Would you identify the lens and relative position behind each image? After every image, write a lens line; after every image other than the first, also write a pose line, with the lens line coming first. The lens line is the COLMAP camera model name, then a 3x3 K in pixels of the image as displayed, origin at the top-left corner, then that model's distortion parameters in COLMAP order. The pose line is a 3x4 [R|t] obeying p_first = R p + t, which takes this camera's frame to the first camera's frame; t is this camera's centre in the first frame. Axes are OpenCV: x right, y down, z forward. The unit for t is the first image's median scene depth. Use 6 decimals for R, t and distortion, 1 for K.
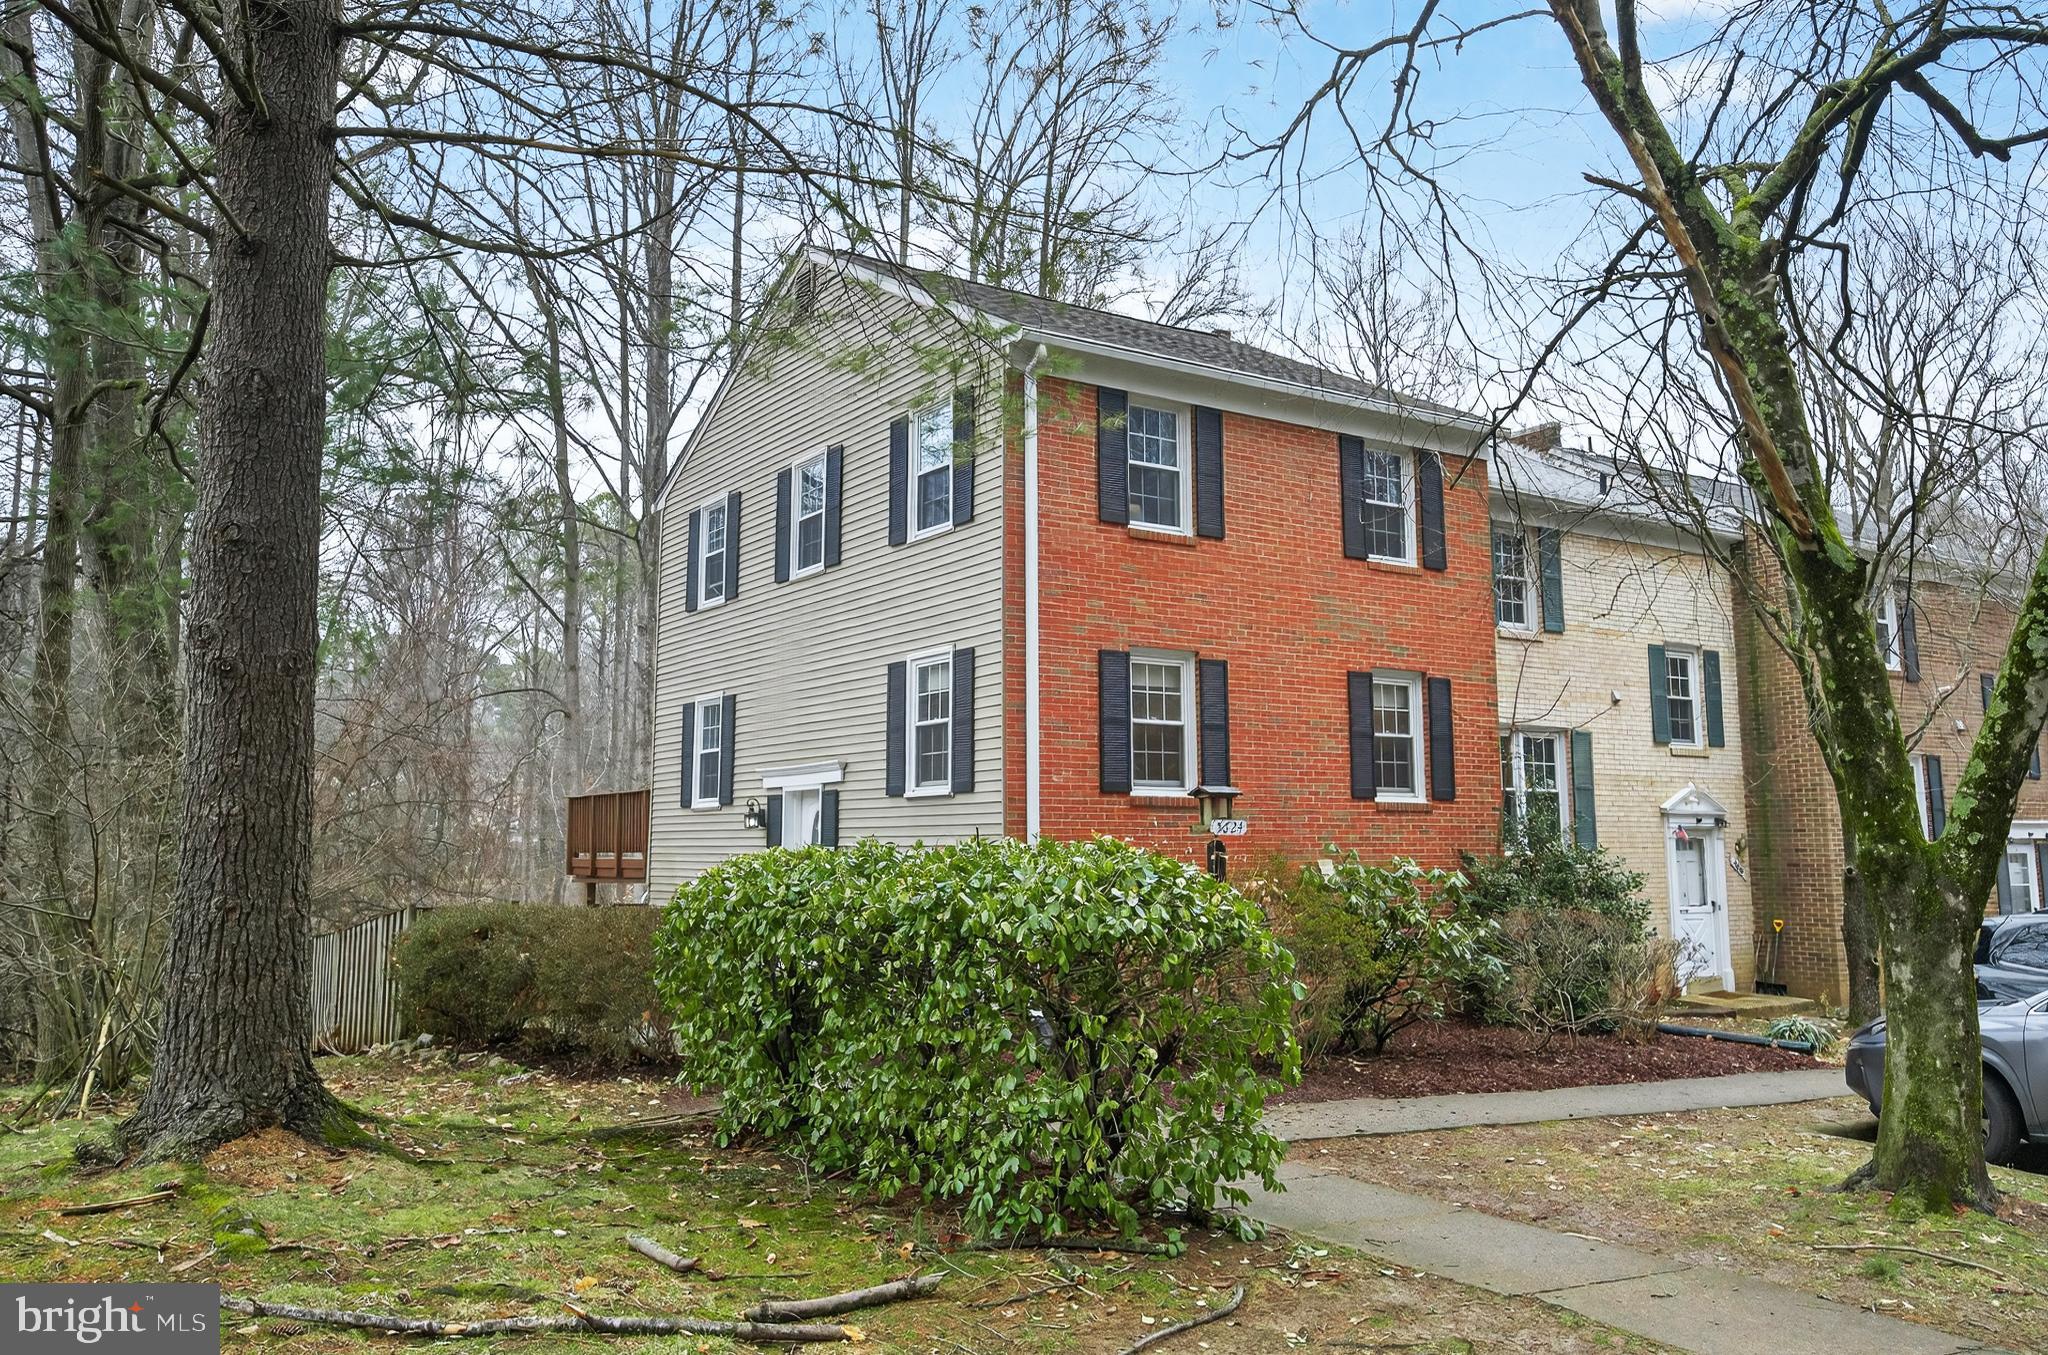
lens RADIAL K [[1574.7, 0, 1024.0], [0, 1574.7, 677.5], [0, 0, 1]] dist [0.002187, 0.011231]
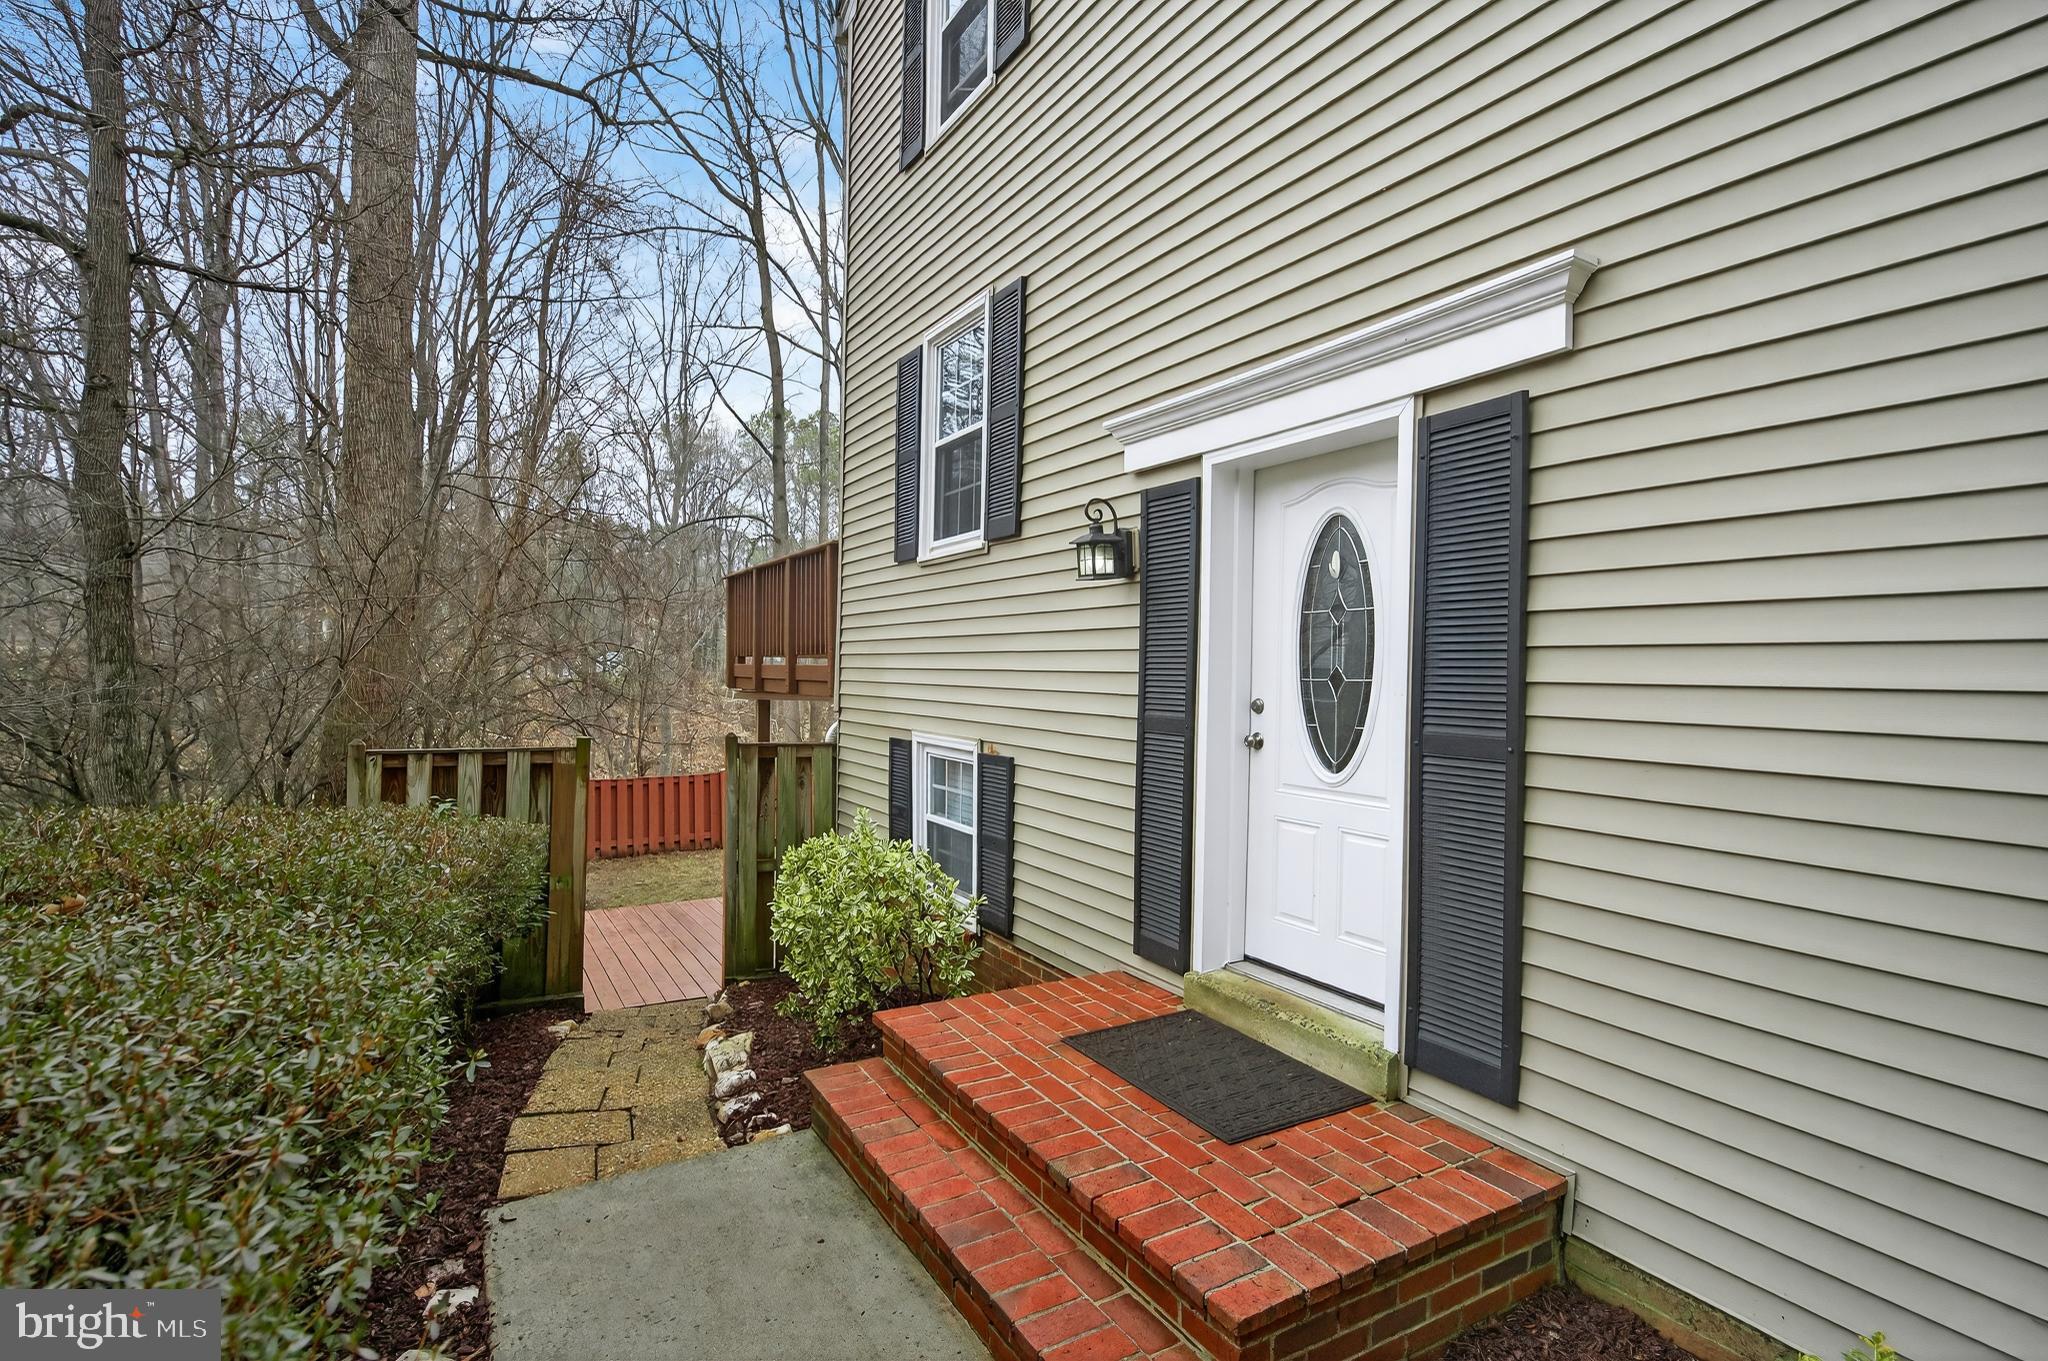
lens RADIAL K [[987.4, 0, 1024.0], [0, 987.4, 680.5], [0, 0, 1]] dist [-0.038631, 0.000147]
pose [[0.997655, 0.003791, -0.068336, -0.187311], [0.005029, 0.991706, 0.128425, 0.095657], [0.068256, -0.128468, 0.989362, 0.826390]]
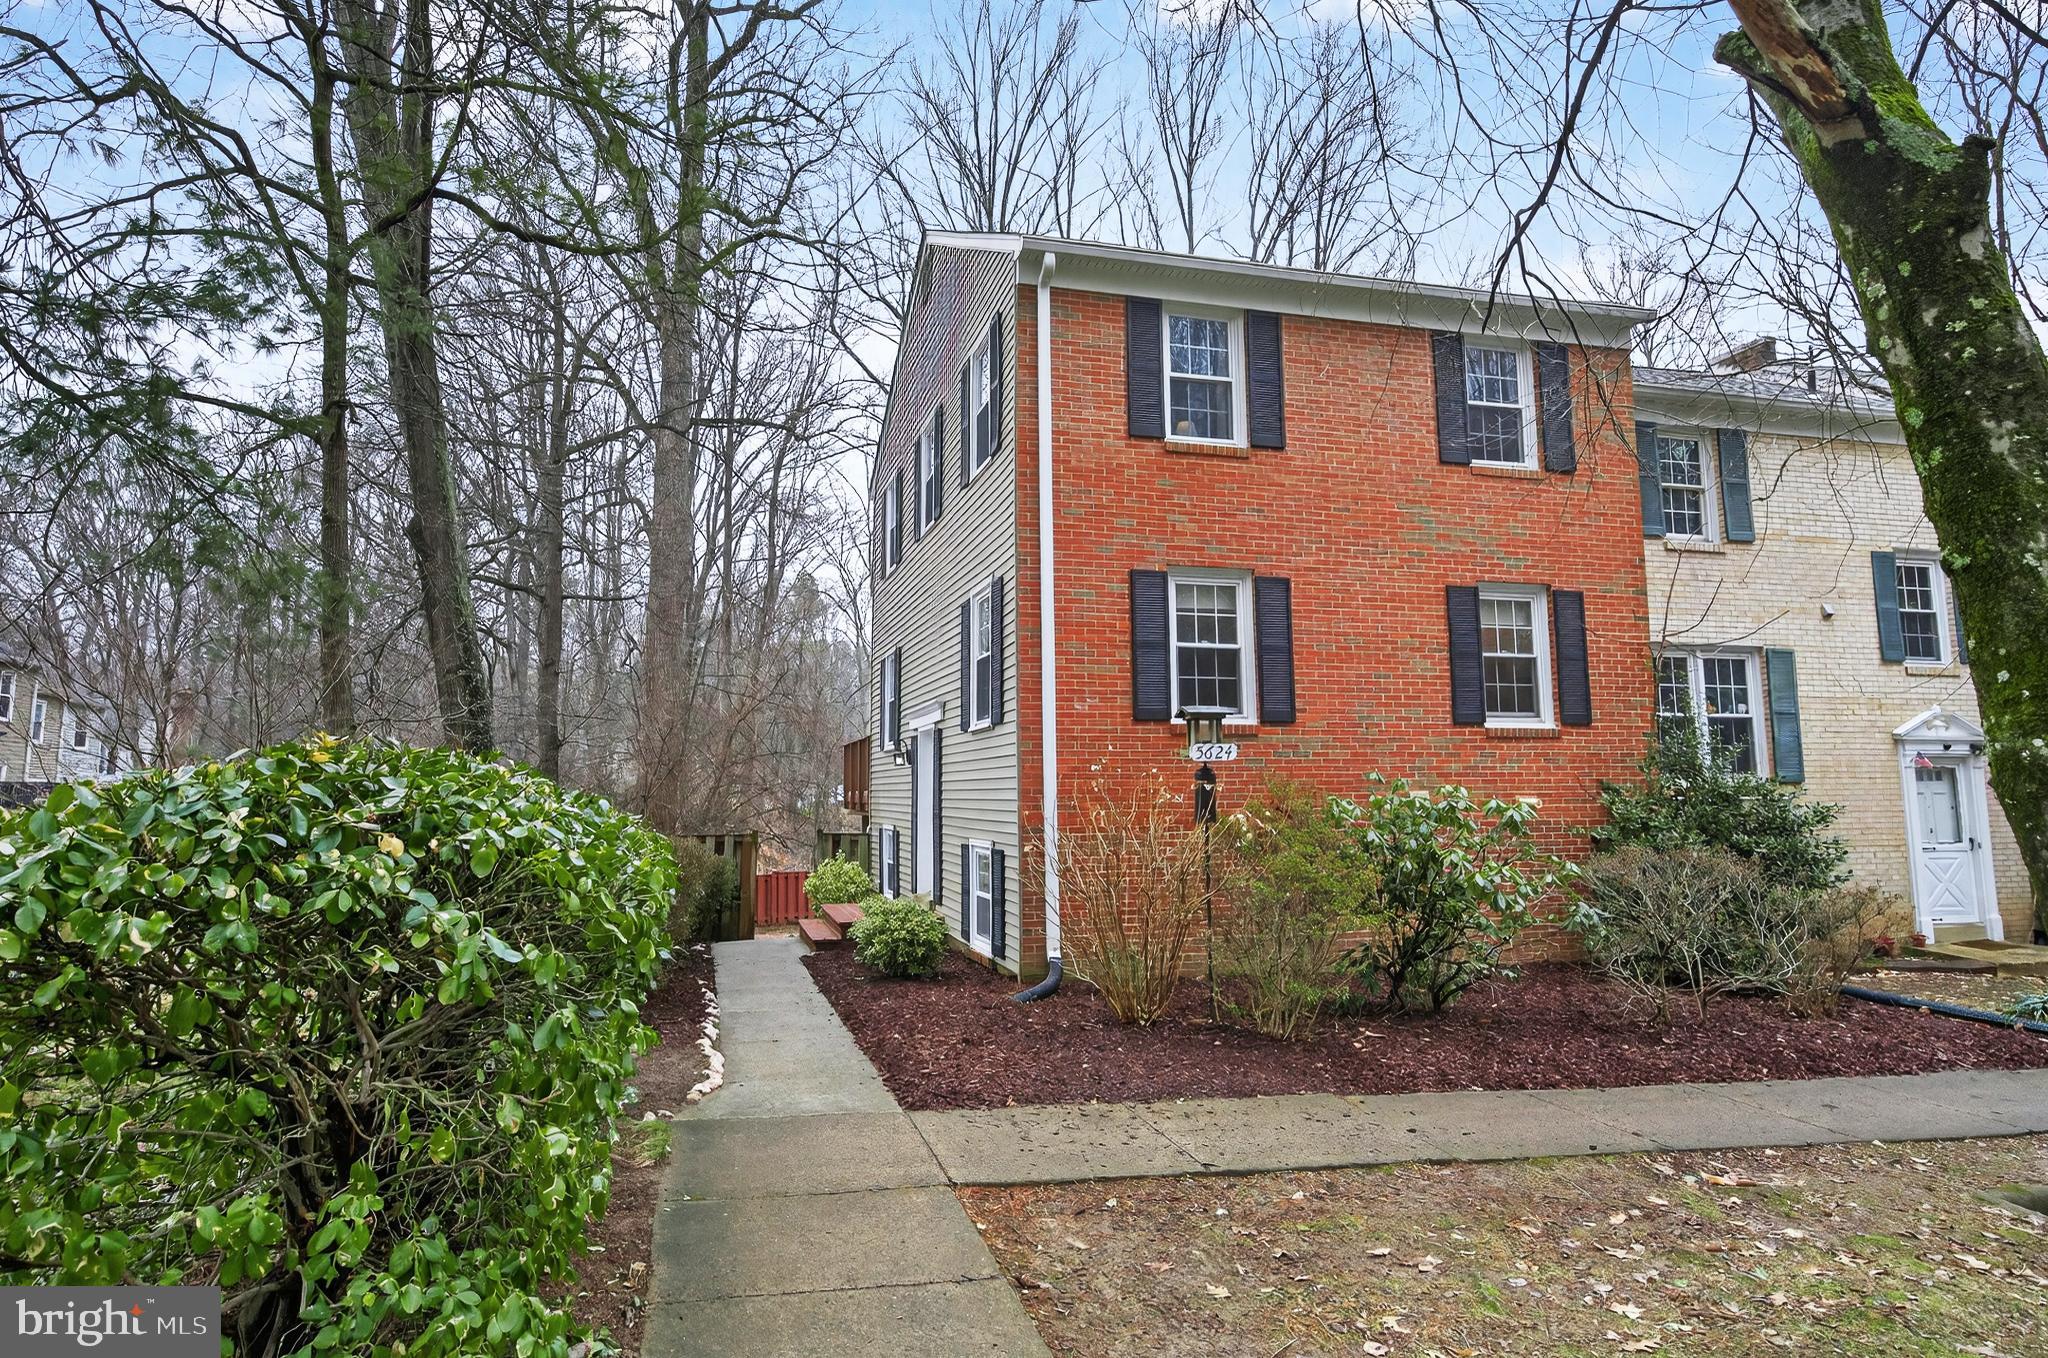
lens RADIAL K [[1147.6, 0, 1024.0], [0, 1147.6, 679.0], [0, 0, 1]] dist [0.005168, -0.001071]
pose [[0.948783, -0.035336, -0.313945, 0.176248], [0.038895, 0.999230, 0.005076, 0.036391], [0.313524, -0.017027, 0.949427, 0.280631]]
